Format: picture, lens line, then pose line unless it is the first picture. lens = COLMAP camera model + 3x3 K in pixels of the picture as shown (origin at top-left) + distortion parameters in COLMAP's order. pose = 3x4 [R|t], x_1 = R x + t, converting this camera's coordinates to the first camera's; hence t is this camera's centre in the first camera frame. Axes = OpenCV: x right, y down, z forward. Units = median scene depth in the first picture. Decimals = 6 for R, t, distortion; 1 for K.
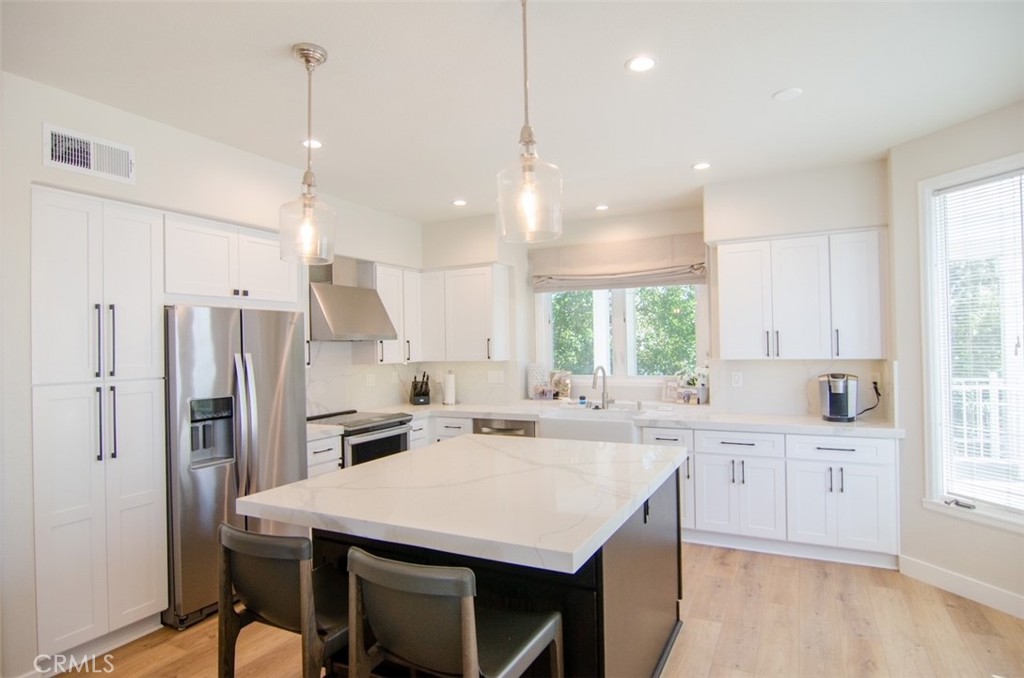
lens RADIAL K [[558.2, 0, 515.1], [0, 558.2, 338.1], [0, 0, 1]] dist [-0.013984, -0.010669]
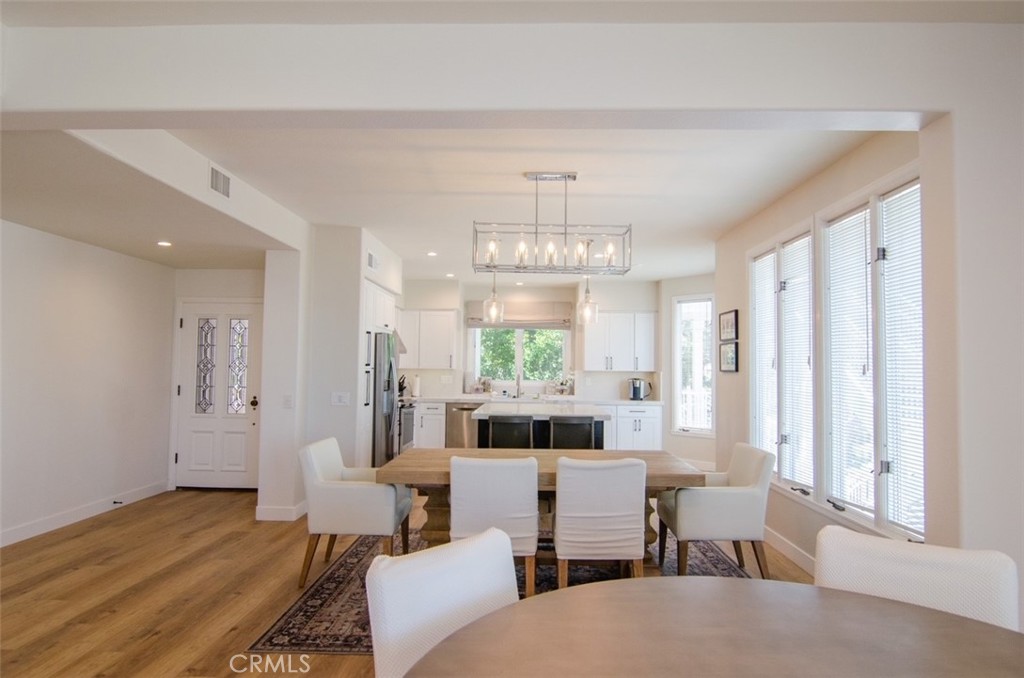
lens RADIAL K [[590.5, 0, 514.9], [0, 590.5, 336.6], [0, 0, 1]] dist [-0.019596, 0.001103]
pose [[0.903302, 0.053813, 0.425617, -0.708361], [-0.035878, 0.998102, -0.050050, 0.030115], [-0.427503, 0.029940, 0.903518, -0.745816]]
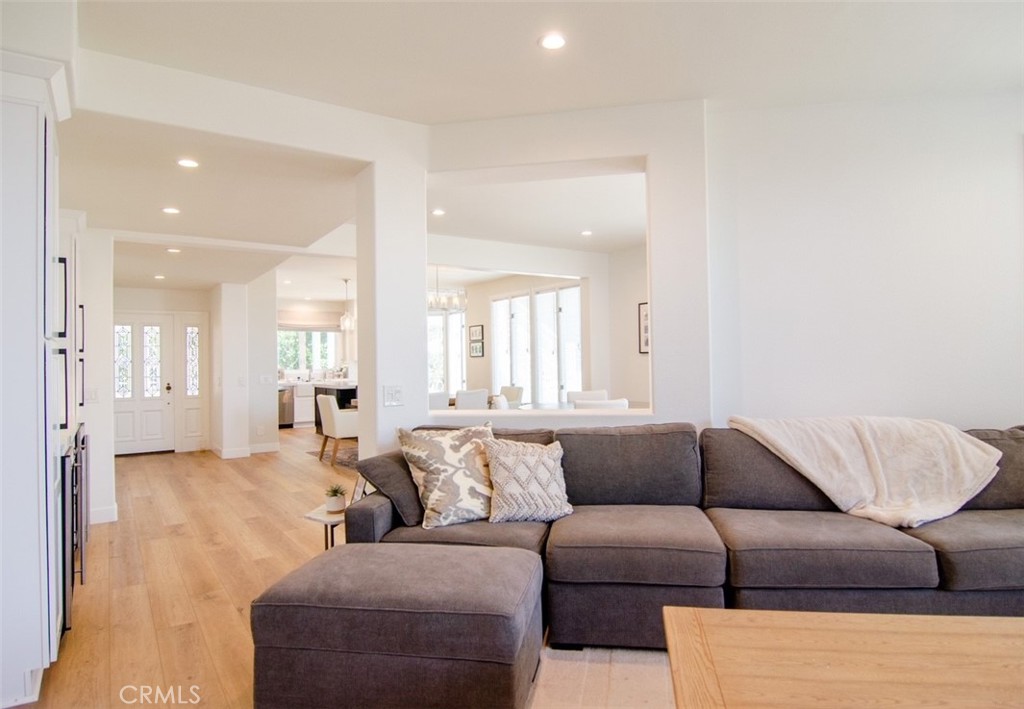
lens RADIAL K [[587.8, 0, 515.3], [0, 587.8, 354.6], [0, 0, 1]] dist [-0.029849, -0.001300]
pose [[0.487502, 0.023216, 0.872813, -1.763975], [-0.003570, 0.999691, -0.024596, 0.074310], [-0.873115, 0.008875, 0.487434, -1.109764]]
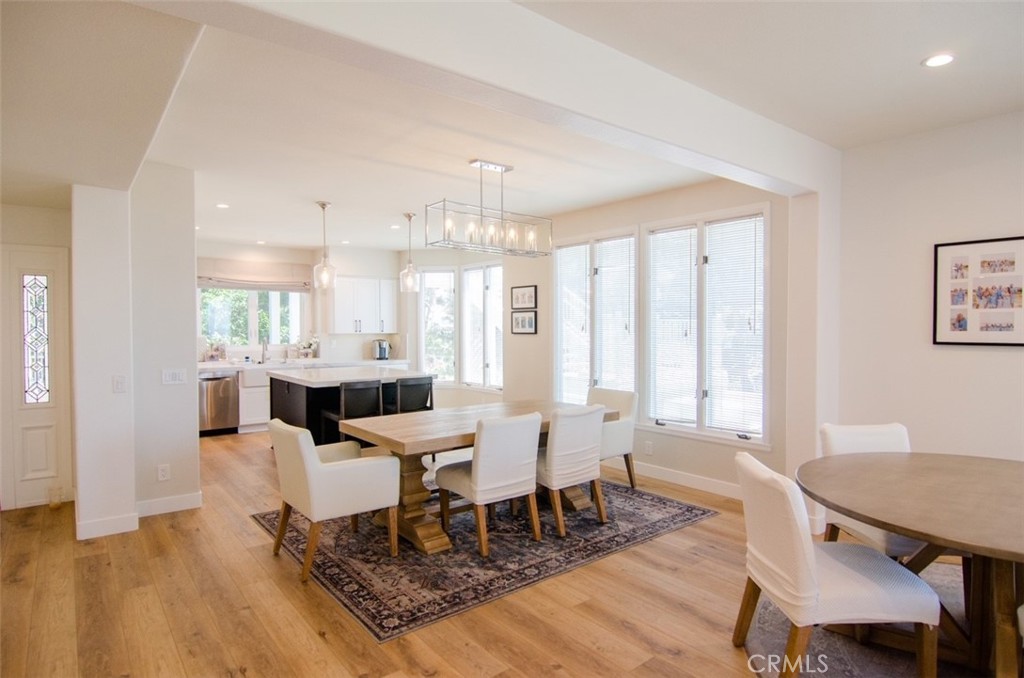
lens RADIAL K [[558.2, 0, 510.3], [0, 558.2, 340.5], [0, 0, 1]] dist [-0.013984, -0.010669]
pose [[0.425658, -0.002682, 0.904880, -1.123932], [-0.018671, 0.999757, 0.011746, 0.026495], [-0.904691, -0.021895, 0.425505, -0.416350]]
